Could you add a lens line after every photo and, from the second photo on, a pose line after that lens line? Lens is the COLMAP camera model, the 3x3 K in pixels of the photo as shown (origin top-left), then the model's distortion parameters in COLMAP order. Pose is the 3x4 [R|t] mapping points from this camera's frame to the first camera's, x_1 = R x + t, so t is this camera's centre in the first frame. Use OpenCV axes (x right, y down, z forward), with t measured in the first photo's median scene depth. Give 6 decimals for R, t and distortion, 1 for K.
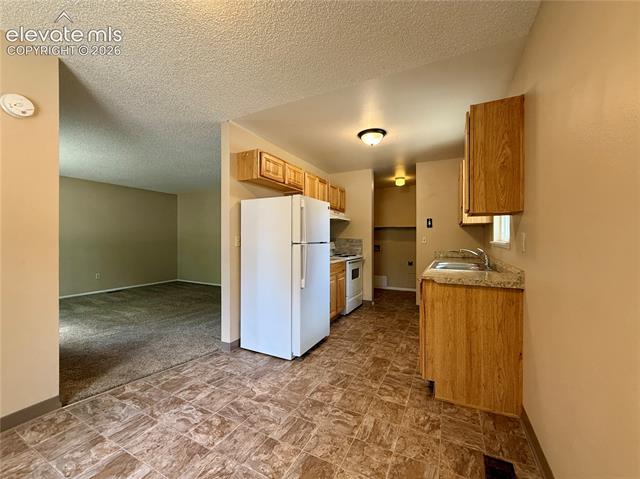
lens RADIAL K [[261.3, 0, 317.1], [0, 261.3, 237.2], [0, 0, 1]] dist [0.002532, 0.000228]
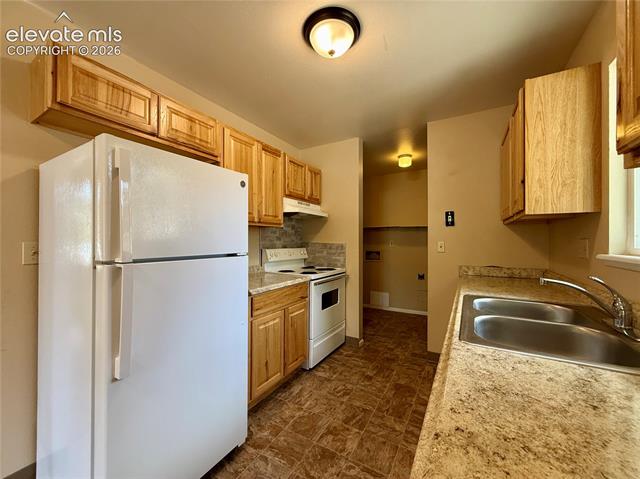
lens RADIAL K [[261.3, 0, 316.7], [0, 261.3, 237.9], [0, 0, 1]] dist [0.002532, 0.000228]
pose [[0.998739, 0.000811, -0.050188, 0.144425], [-0.001048, 0.999988, -0.004698, -0.006067], [0.050184, 0.004745, 0.998729, 0.357802]]
